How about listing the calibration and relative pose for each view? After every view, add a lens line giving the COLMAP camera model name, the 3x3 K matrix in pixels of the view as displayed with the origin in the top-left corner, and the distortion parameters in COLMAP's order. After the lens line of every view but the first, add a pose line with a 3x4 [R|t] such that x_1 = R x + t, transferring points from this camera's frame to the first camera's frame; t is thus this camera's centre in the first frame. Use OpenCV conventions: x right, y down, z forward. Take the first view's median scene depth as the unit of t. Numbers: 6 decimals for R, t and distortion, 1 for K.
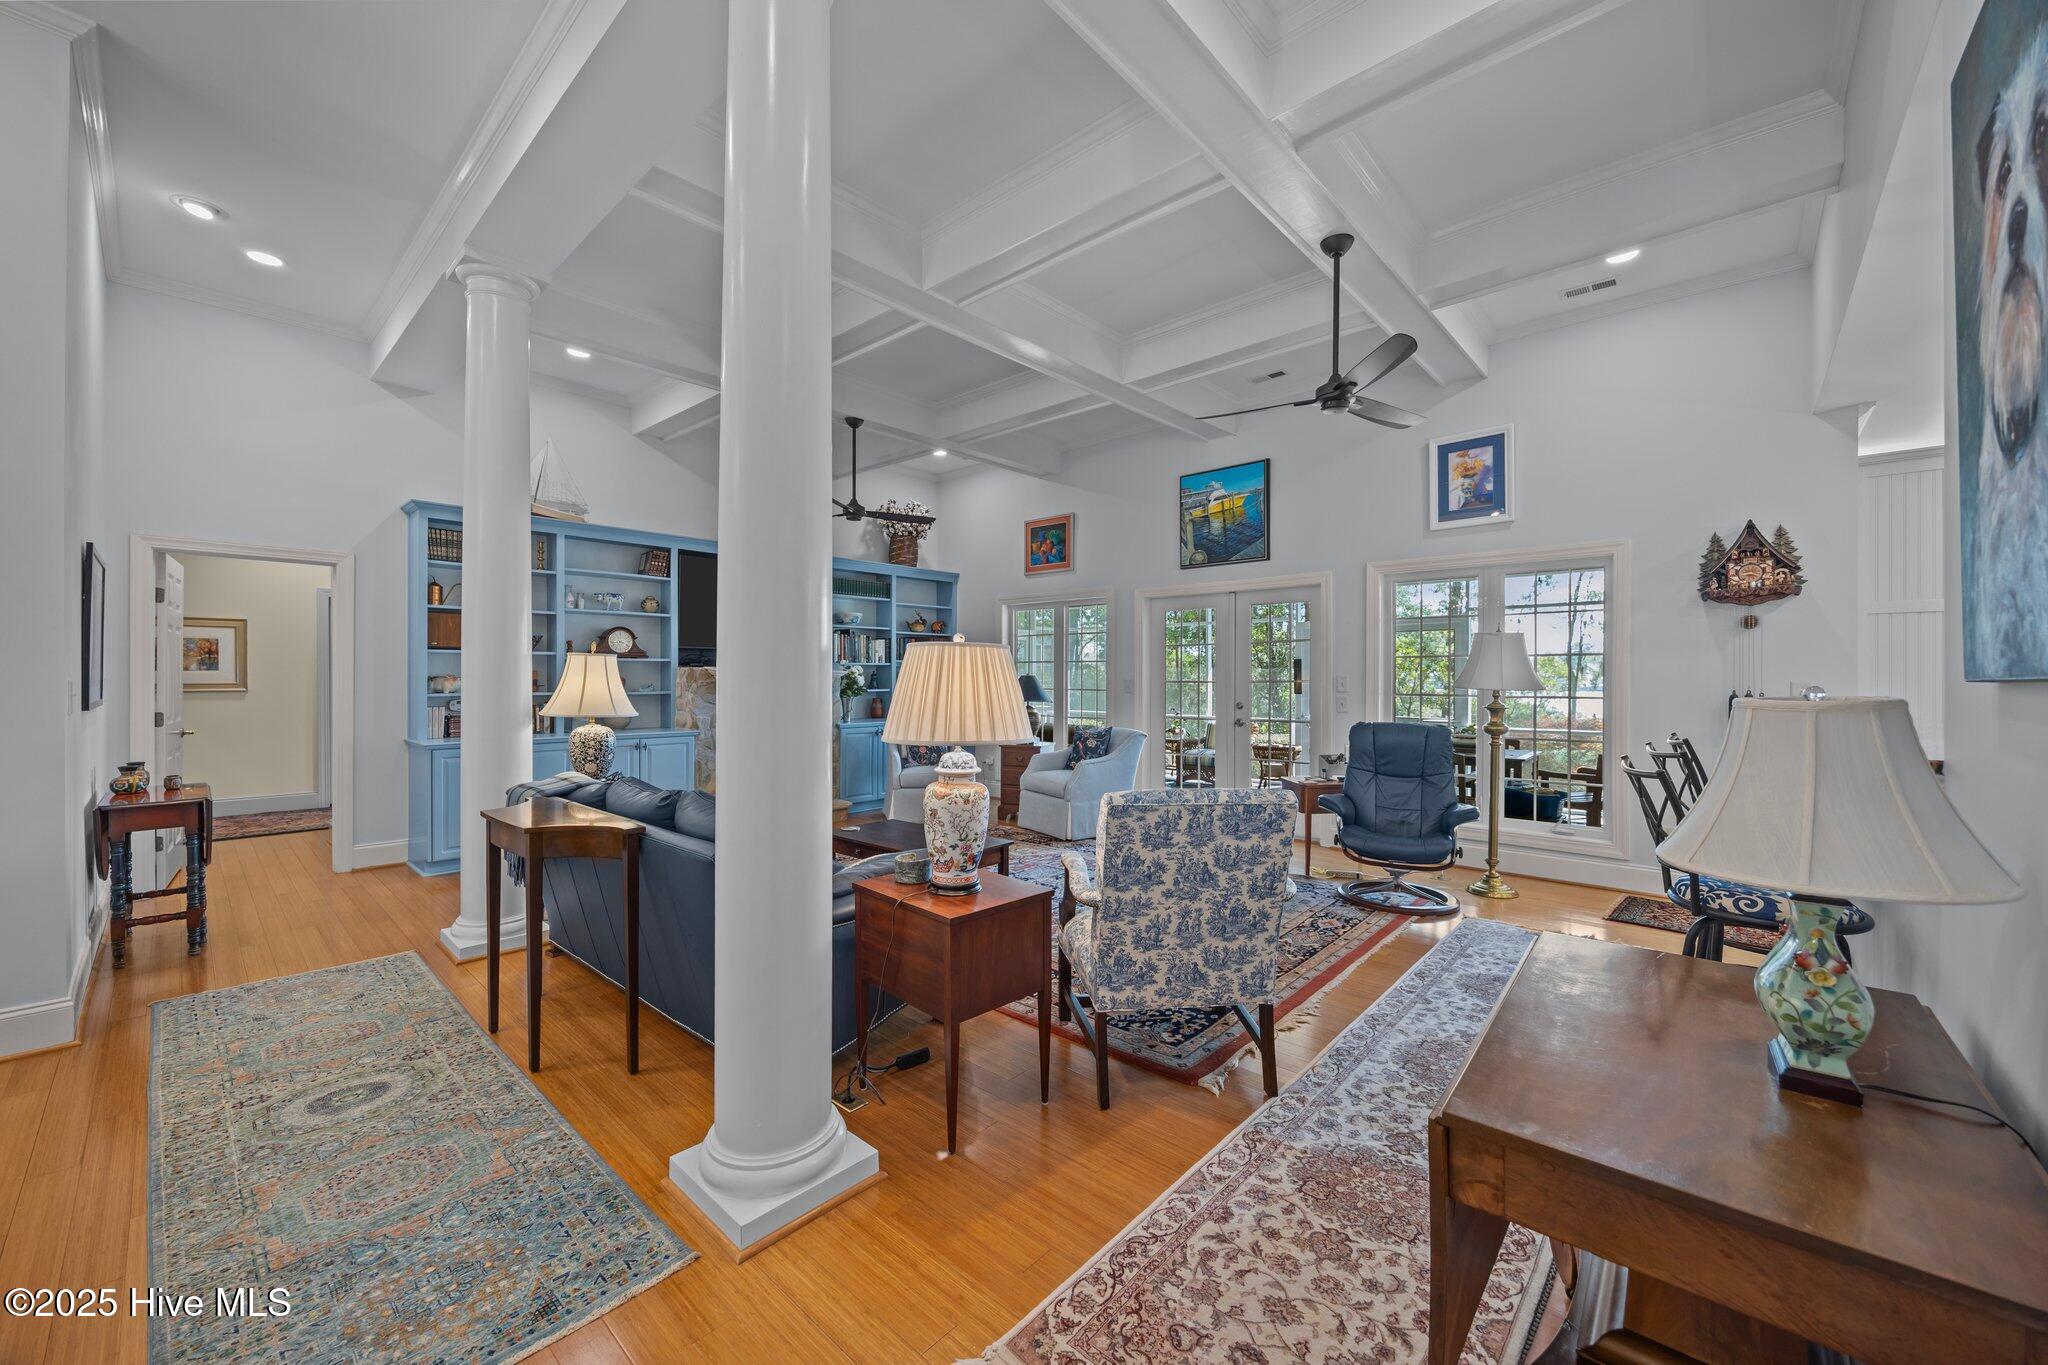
lens RADIAL K [[787.8, 0, 1022.5], [0, 787.8, 679.0], [0, 0, 1]] dist [0.000848, -0.000398]
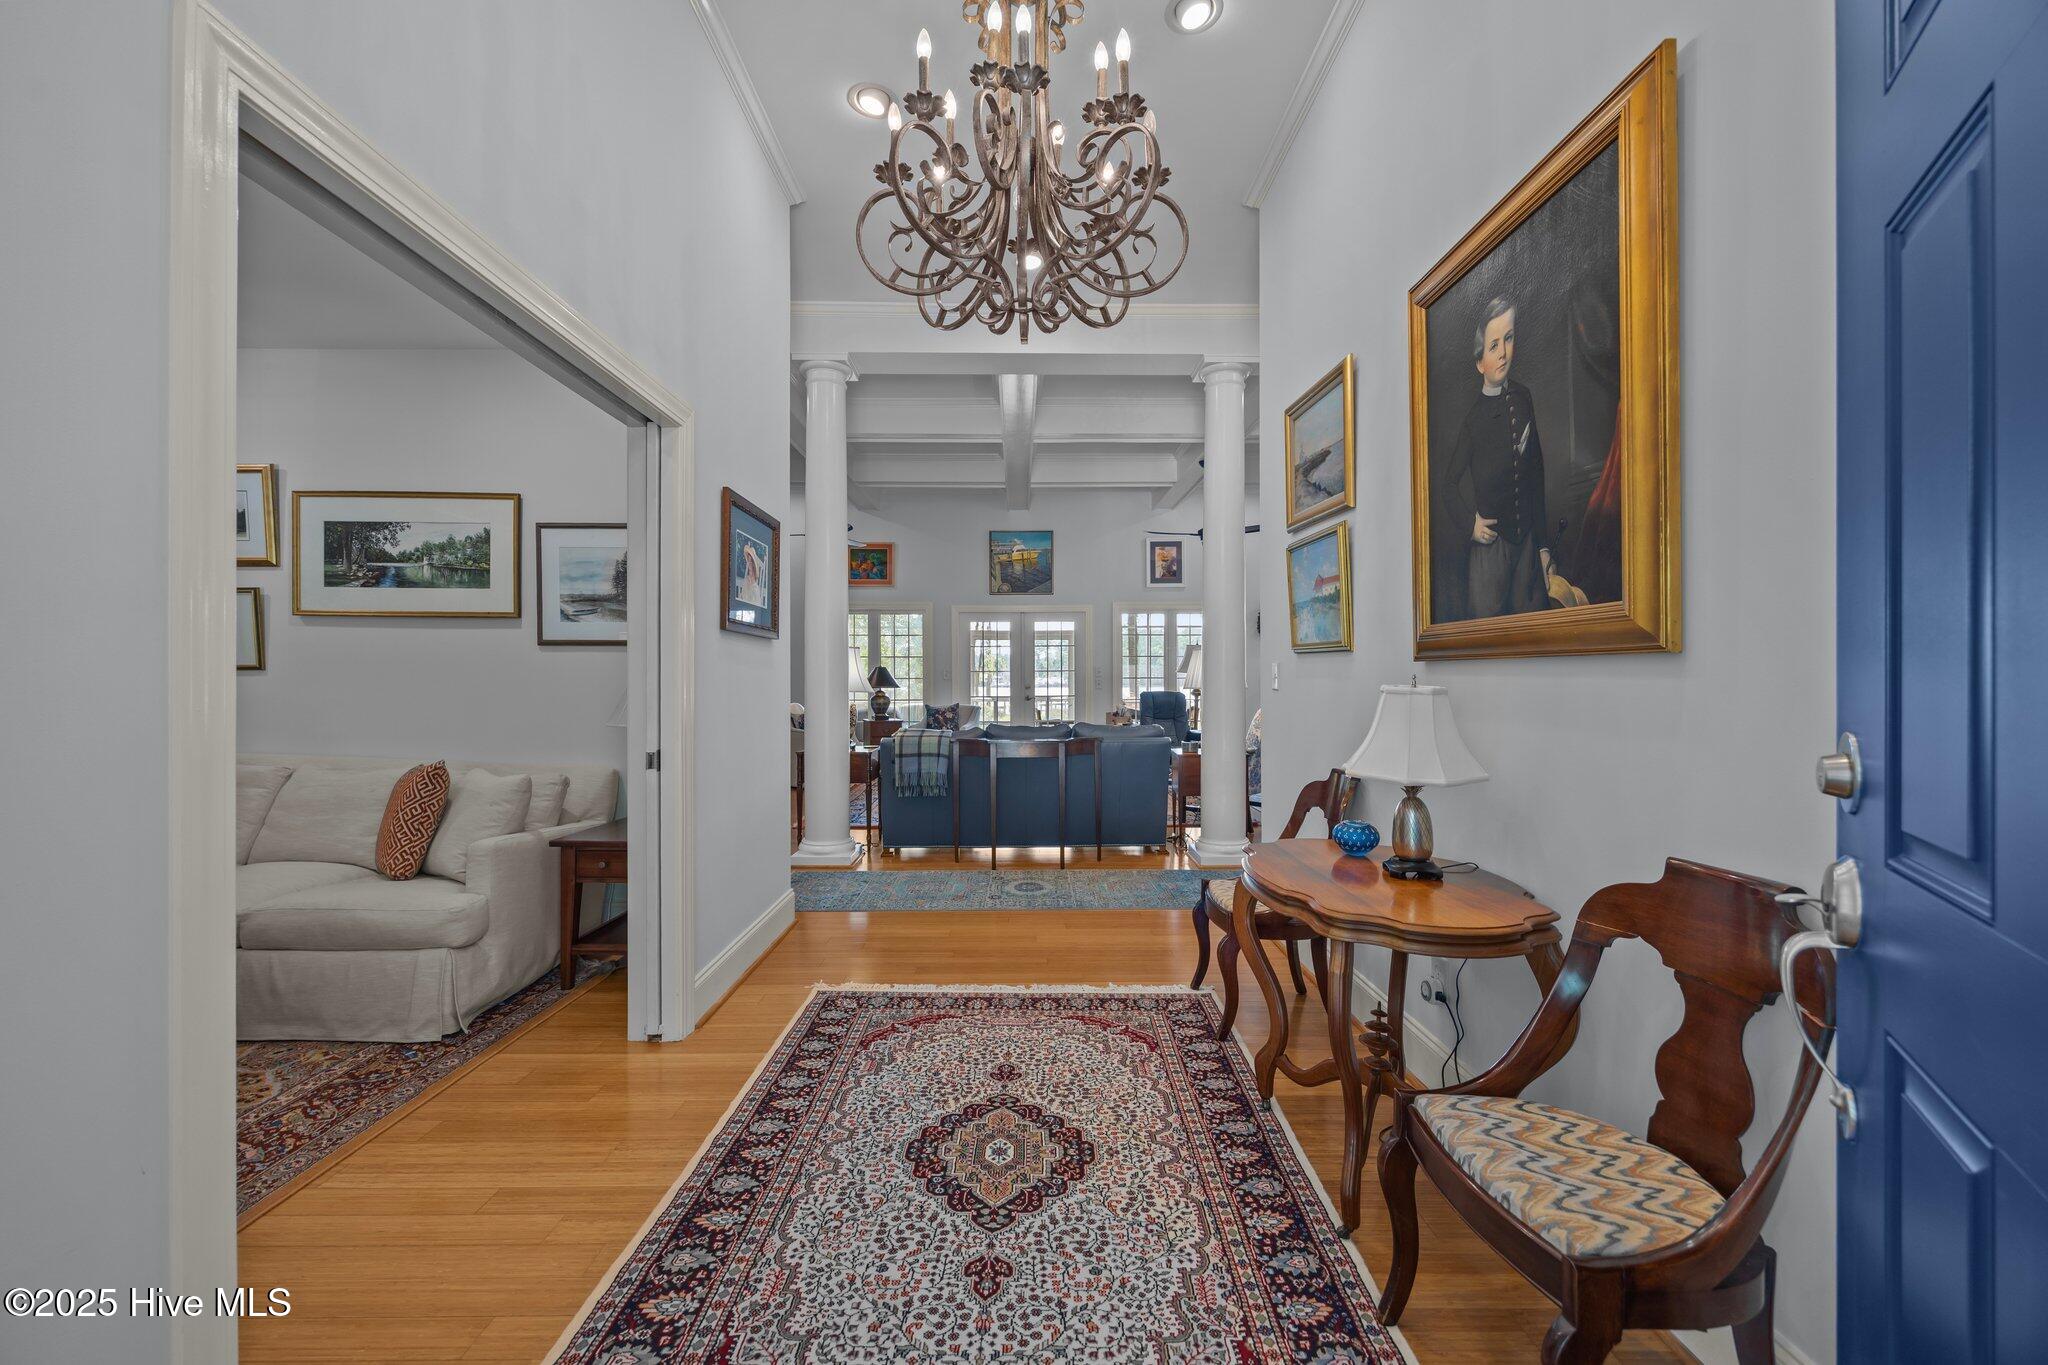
lens RADIAL K [[787.8, 0, 1032.3], [0, 787.8, 672.8], [0, 0, 1]] dist [0.000848, -0.000398]
pose [[0.736061, -0.001876, 0.676912, -0.760547], [0.003437, 0.999994, -0.000965, 0.007883], [-0.676906, 0.003037, 0.736063, -0.134607]]
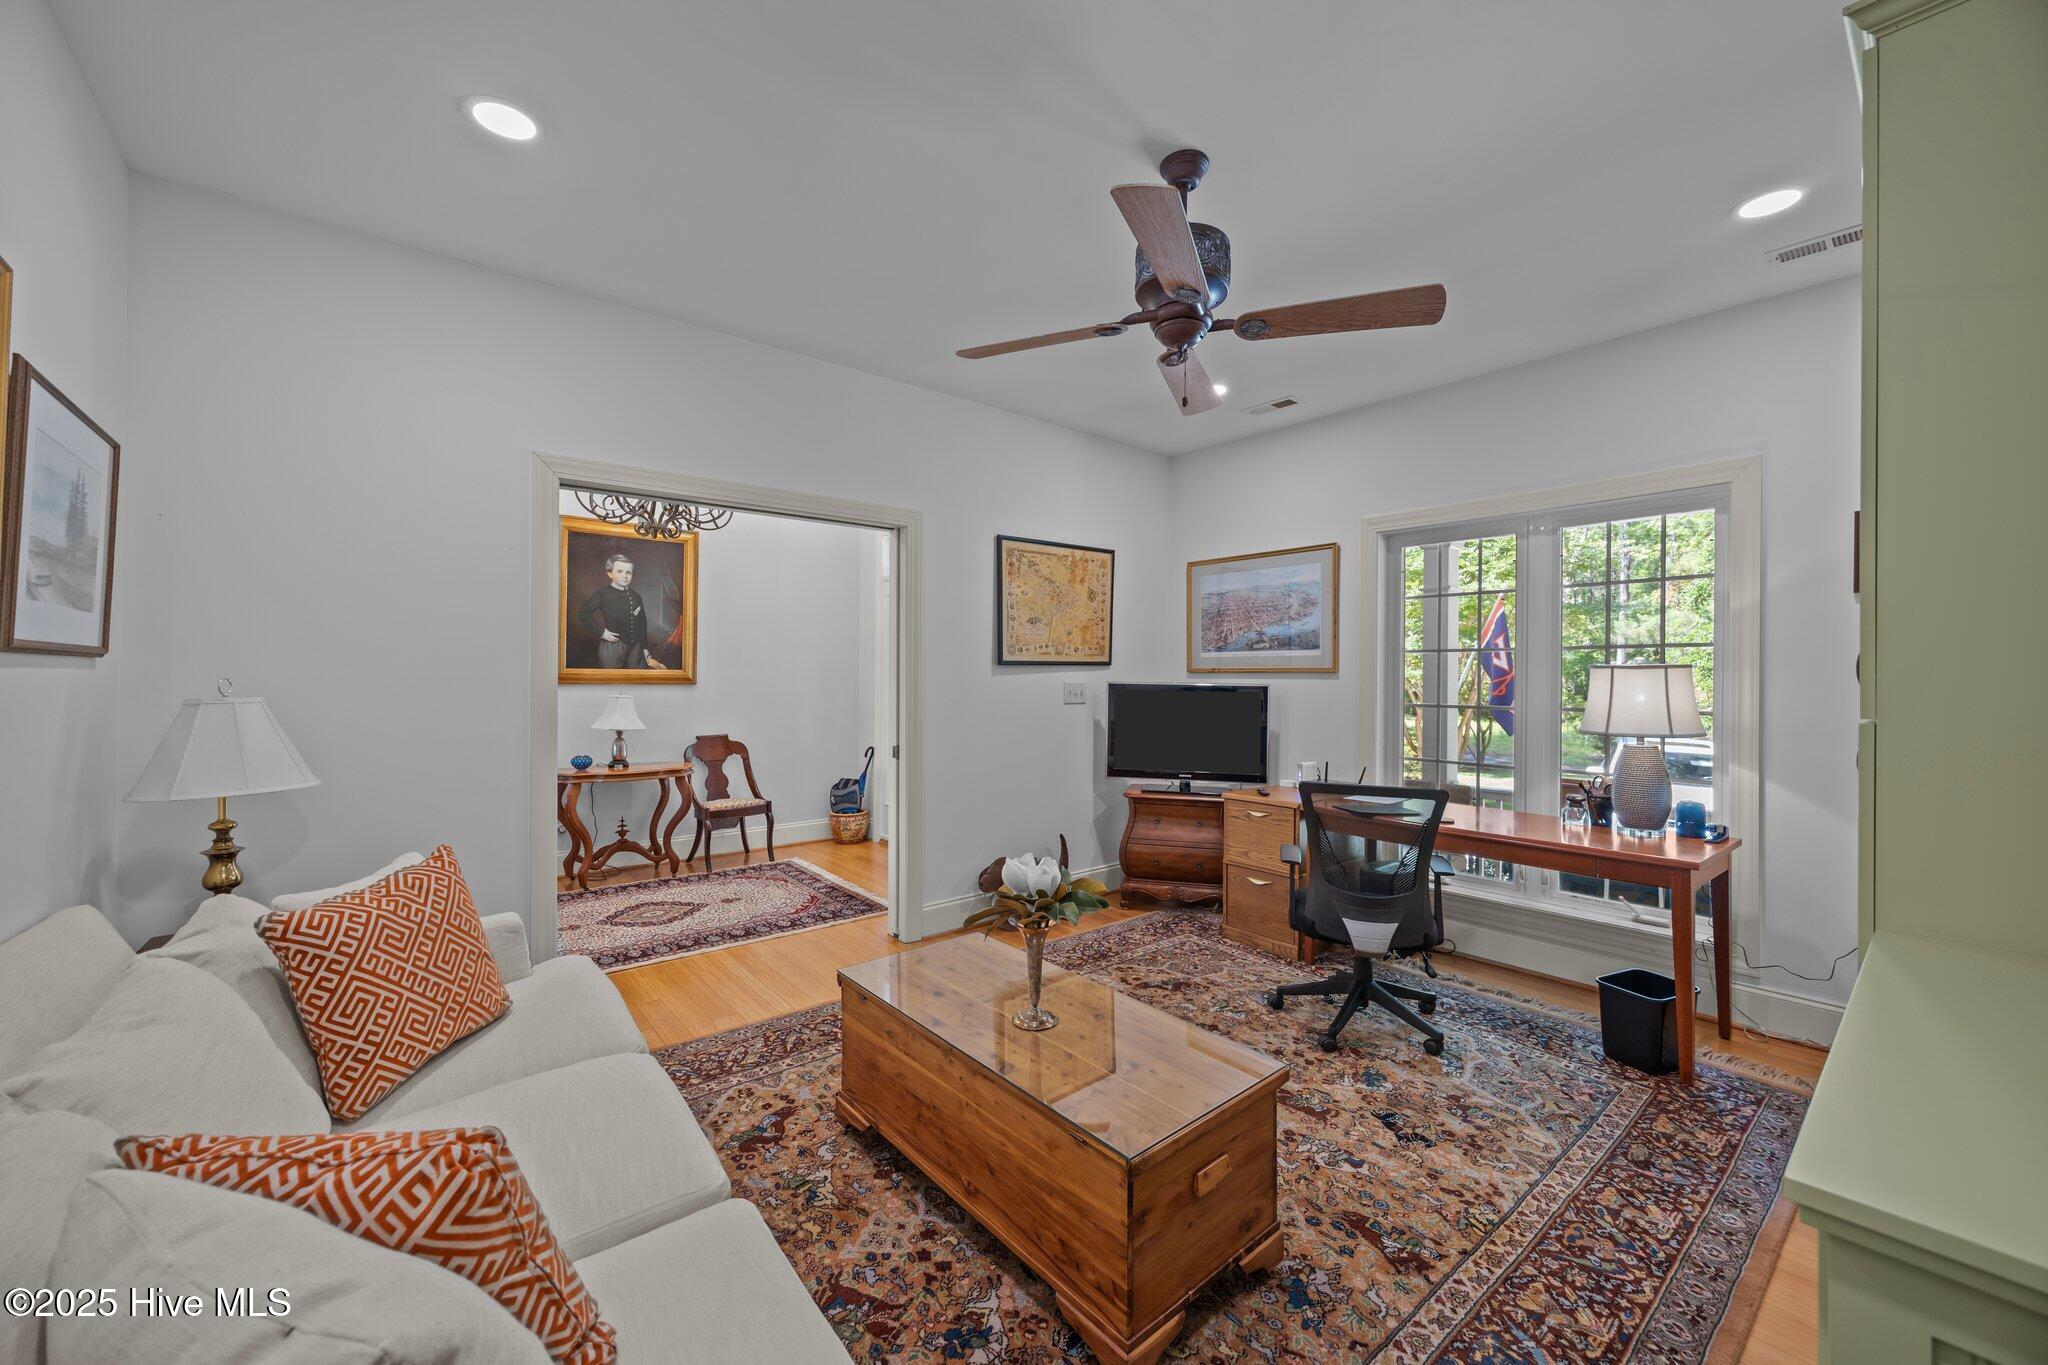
lens RADIAL K [[787.8, 0, 1021.0], [0, 787.8, 676.8], [0, 0, 1]] dist [0.000848, -0.000398]
pose [[-0.989088, -0.007855, 0.147117, -1.863992], [-0.008470, 0.999958, -0.003555, -0.066527], [-0.147083, -0.004762, -0.989113, 4.434081]]
